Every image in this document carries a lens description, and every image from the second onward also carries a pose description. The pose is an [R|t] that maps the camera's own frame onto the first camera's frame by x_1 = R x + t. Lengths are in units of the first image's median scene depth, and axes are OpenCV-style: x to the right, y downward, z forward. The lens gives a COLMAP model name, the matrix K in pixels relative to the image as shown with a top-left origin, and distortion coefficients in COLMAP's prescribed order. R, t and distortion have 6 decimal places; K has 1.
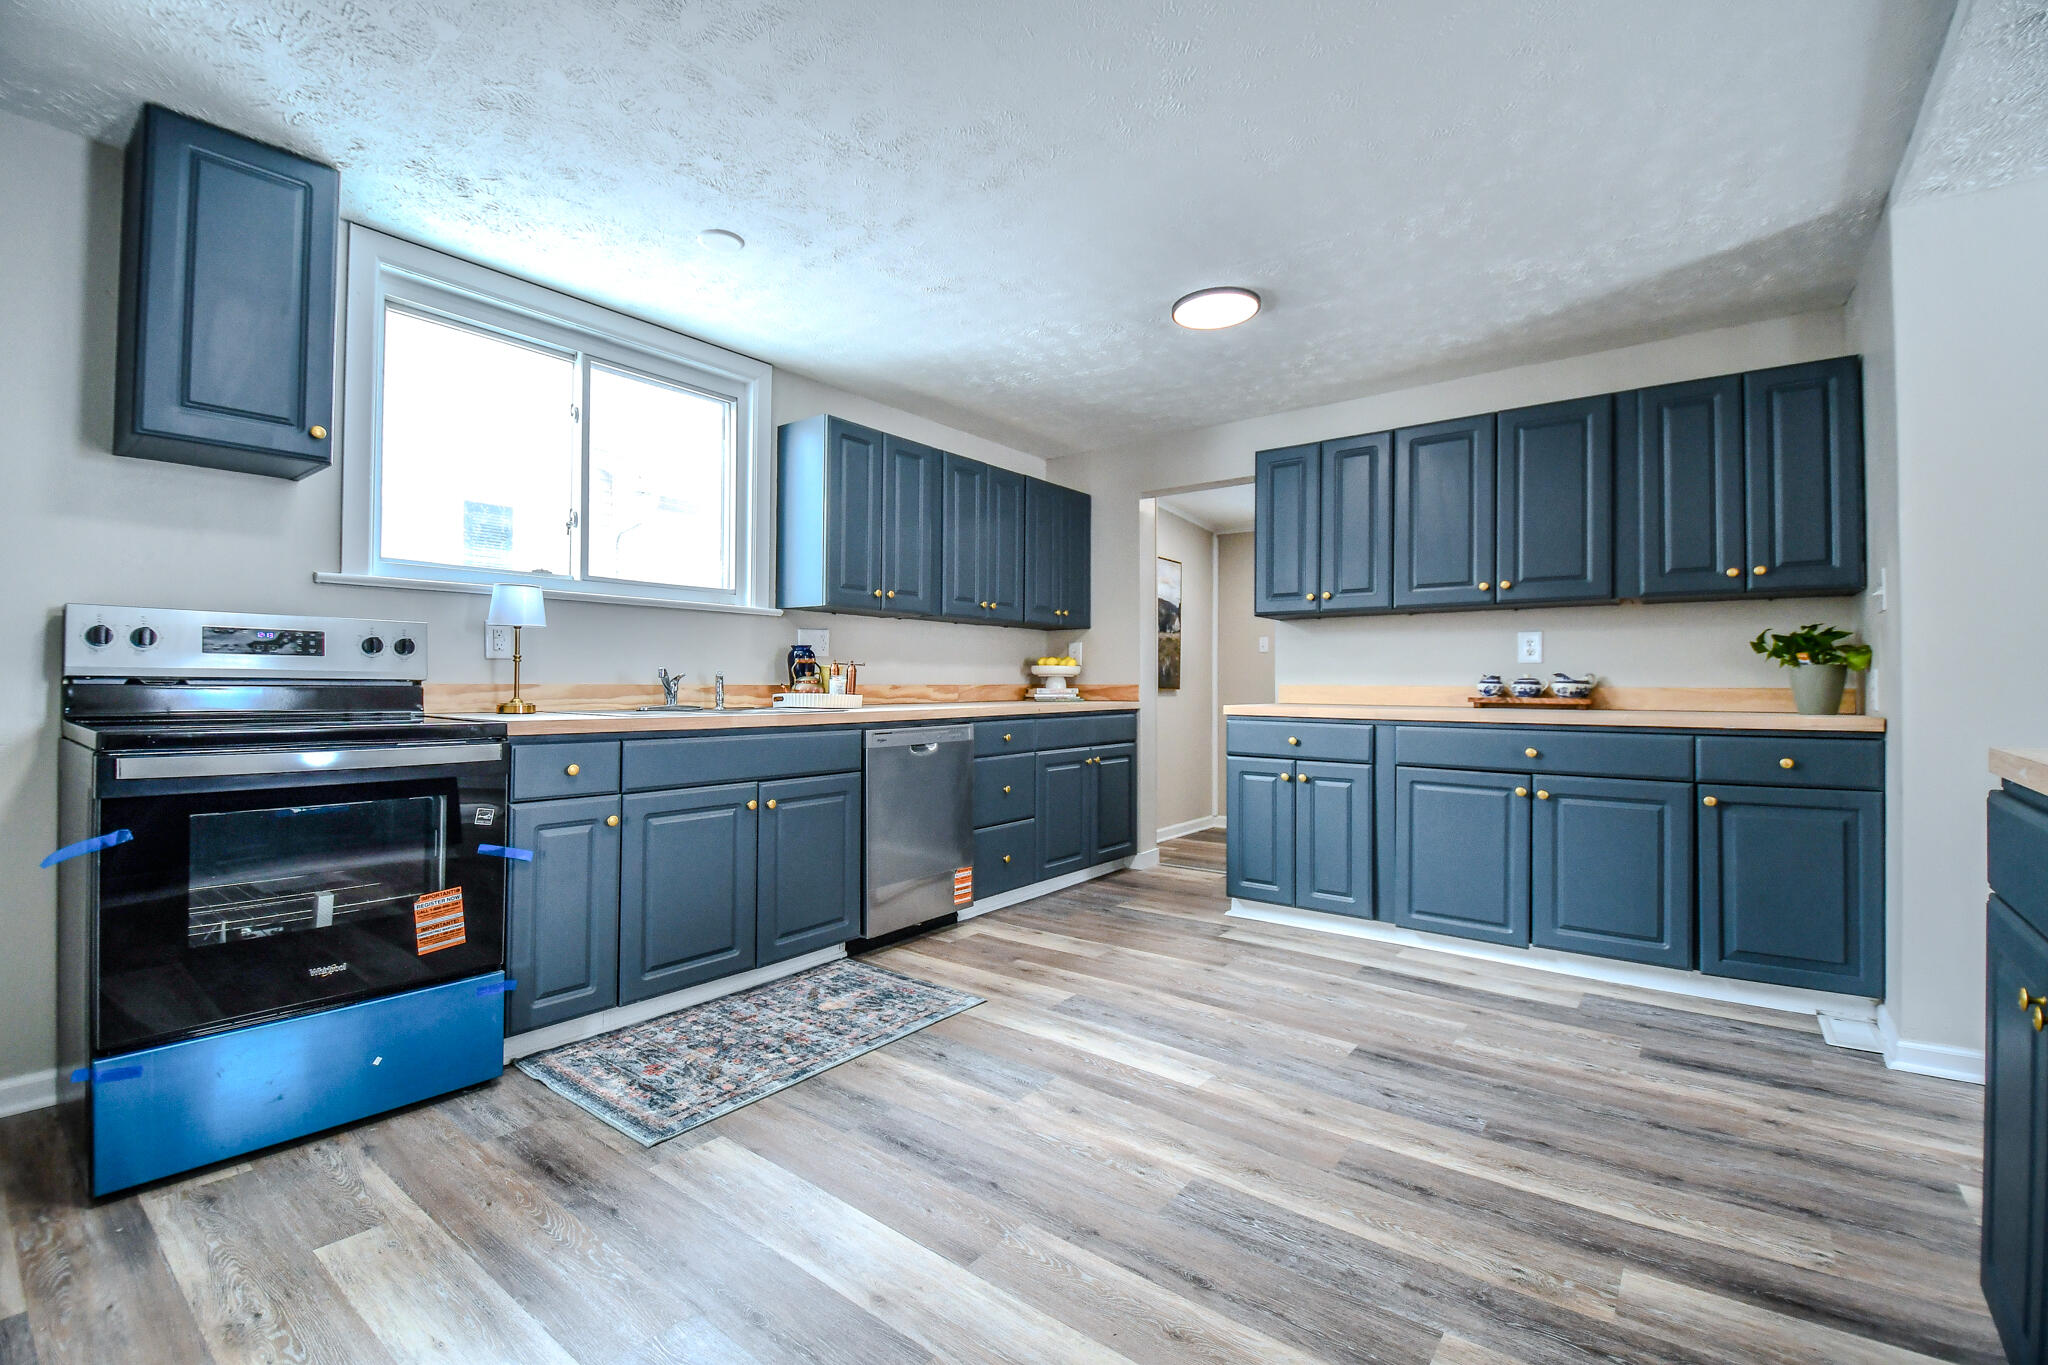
lens RADIAL K [[895.1, 0, 1011.4], [0, 895.1, 675.8], [0, 0, 1]] dist [0.018129, -0.022451]
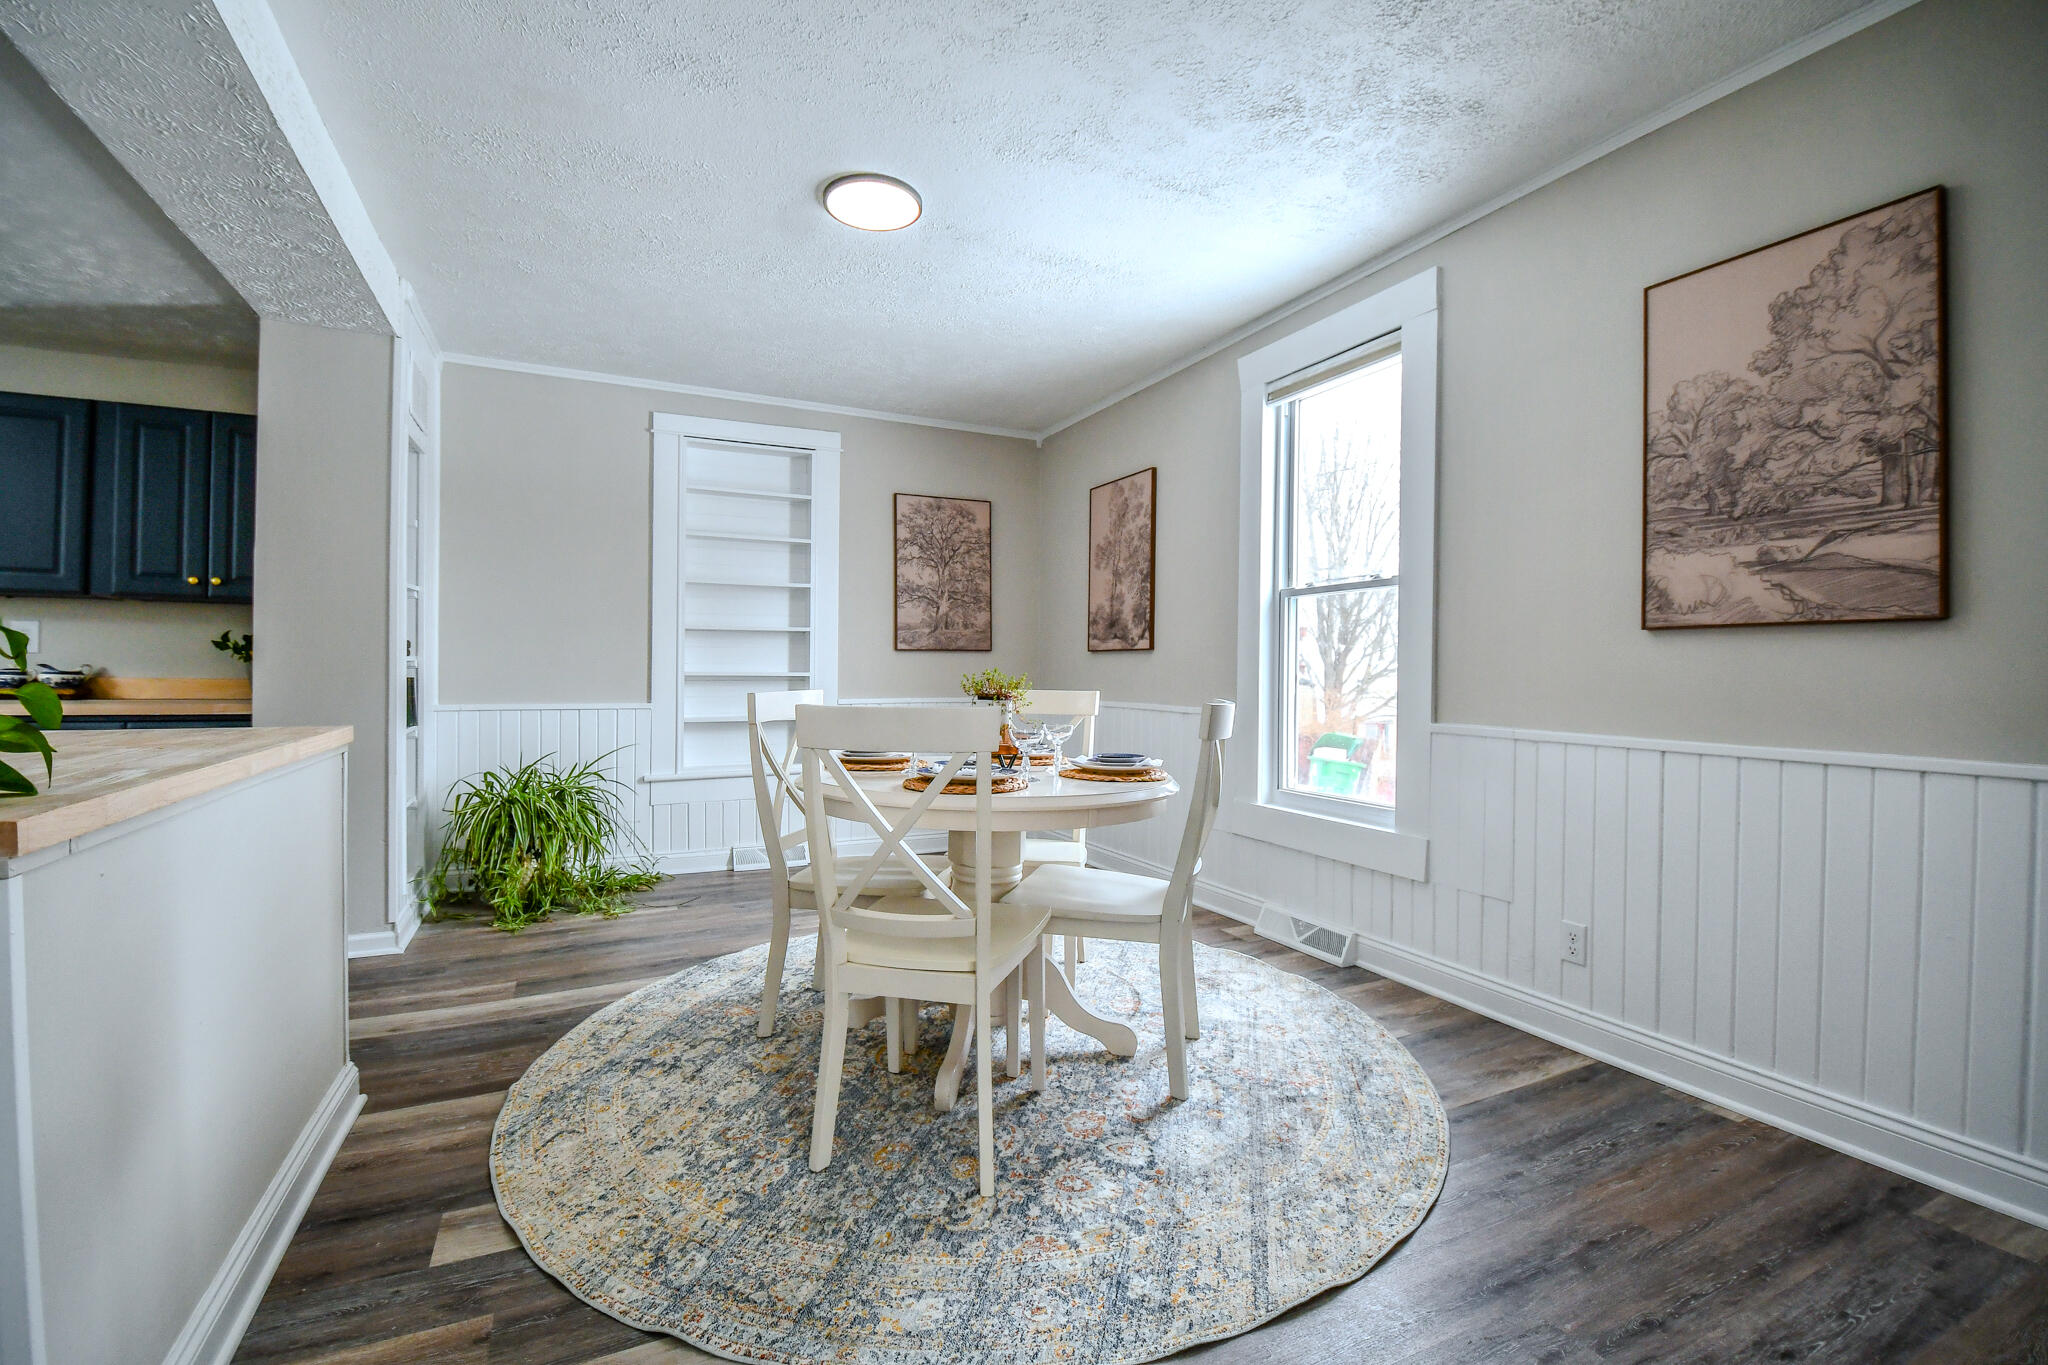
lens RADIAL K [[895.1, 0, 1011.4], [0, 895.1, 675.8], [0, 0, 1]] dist [0.018129, -0.022451]
pose [[0.438486, -0.000098, 0.898738, 0.179478], [-0.018921, 0.999777, 0.009340, -0.017600], [-0.898539, -0.021100, 0.438387, -0.375584]]
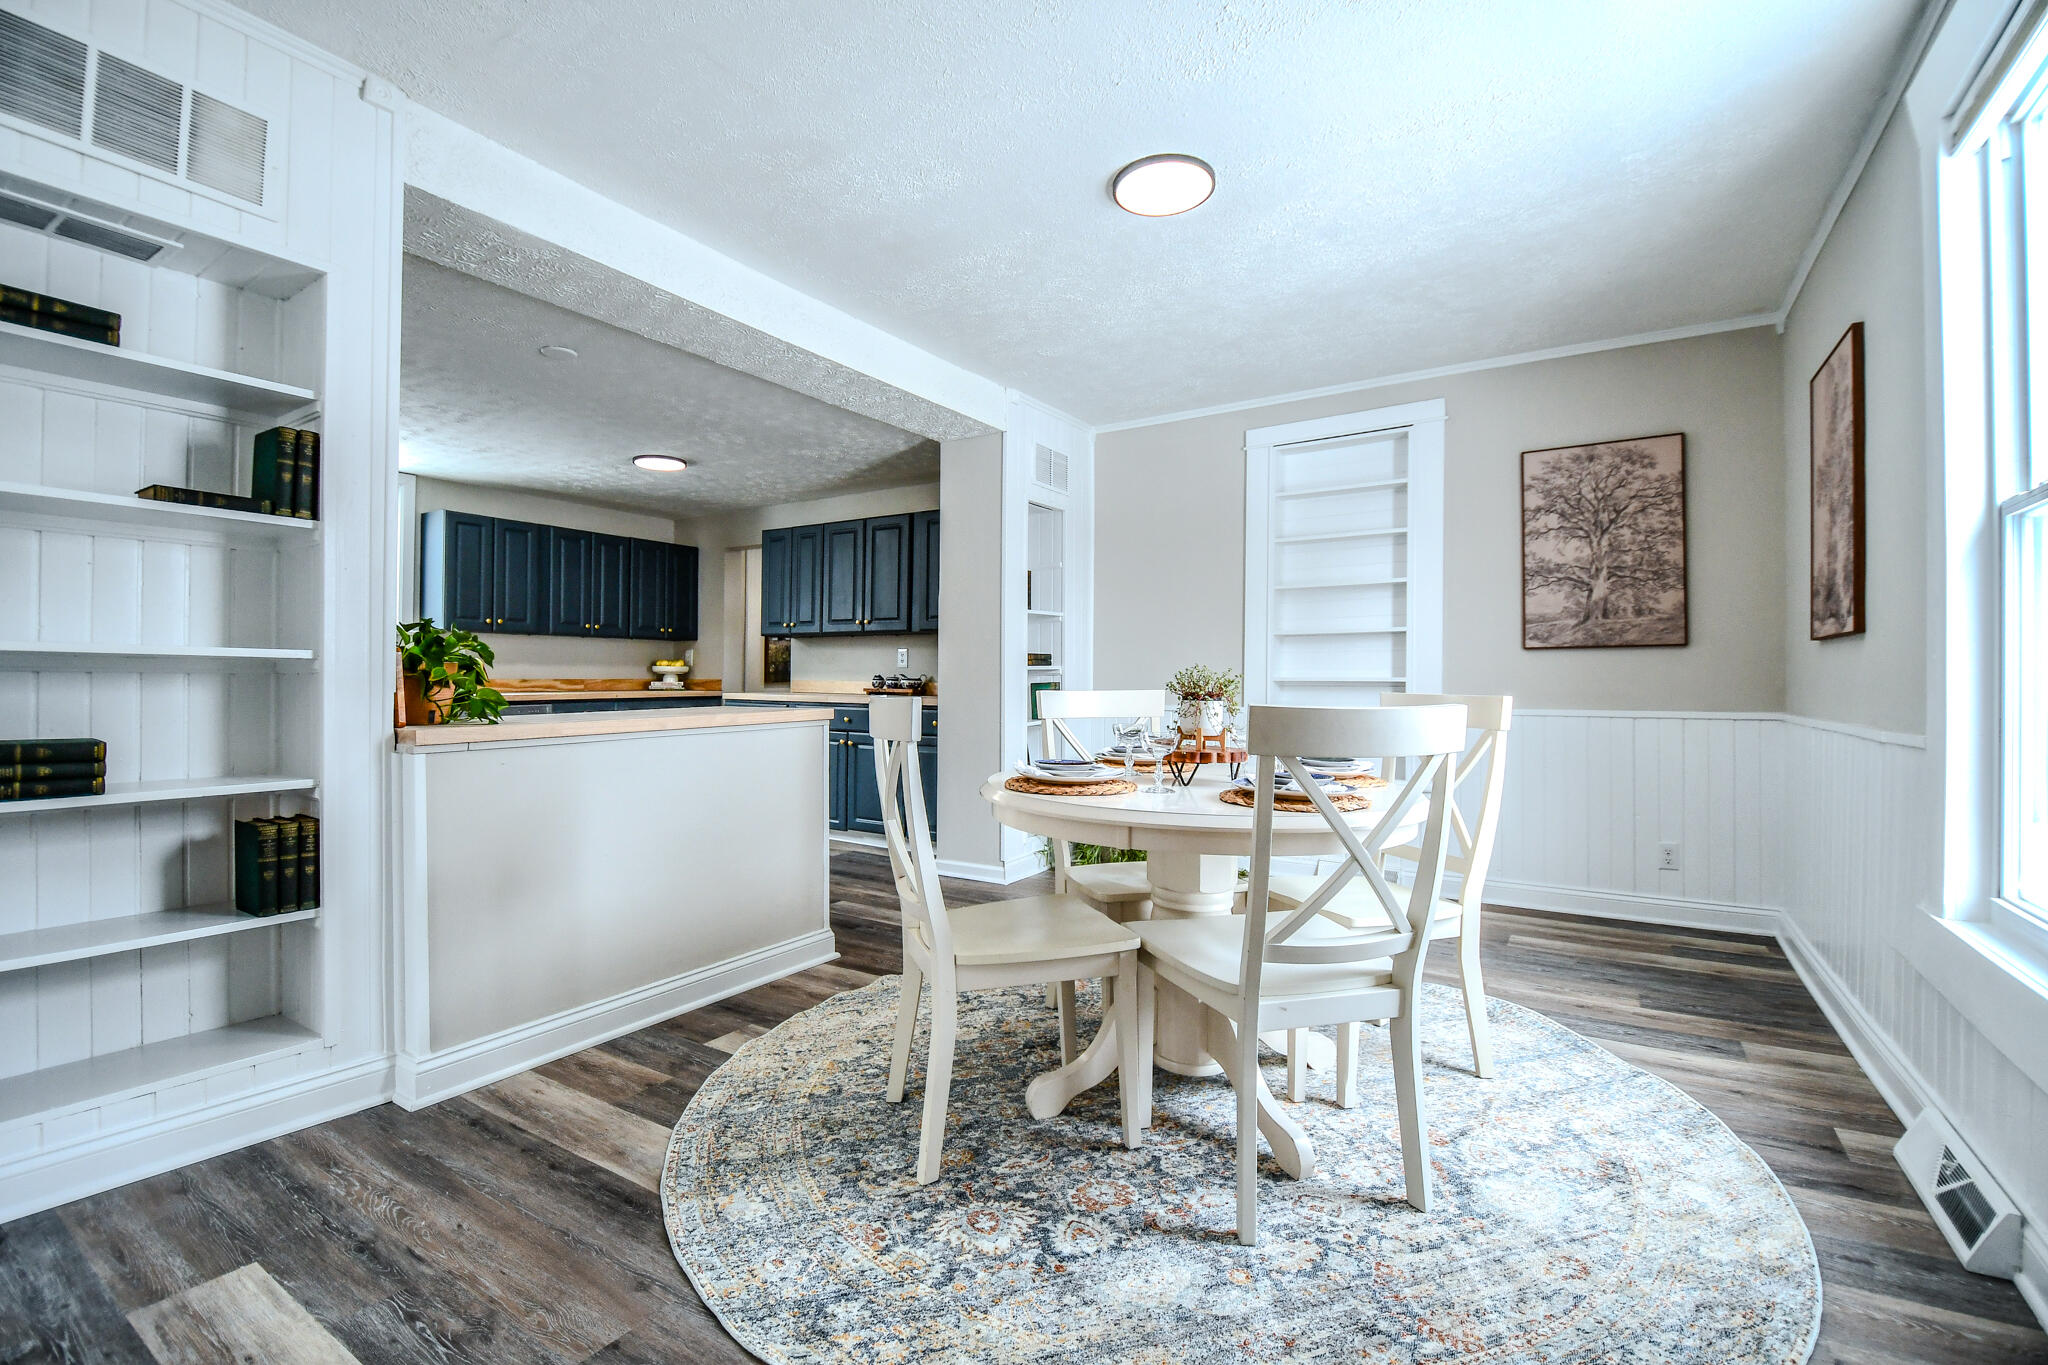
lens RADIAL K [[895.1, 0, 1011.4], [0, 895.1, 675.8], [0, 0, 1]] dist [0.018129, -0.022451]
pose [[0.995321, 0.005182, 0.096481, 0.601520], [-0.005955, 0.999952, 0.007722, -0.012622], [-0.096436, -0.008260, 0.995305, -0.641388]]
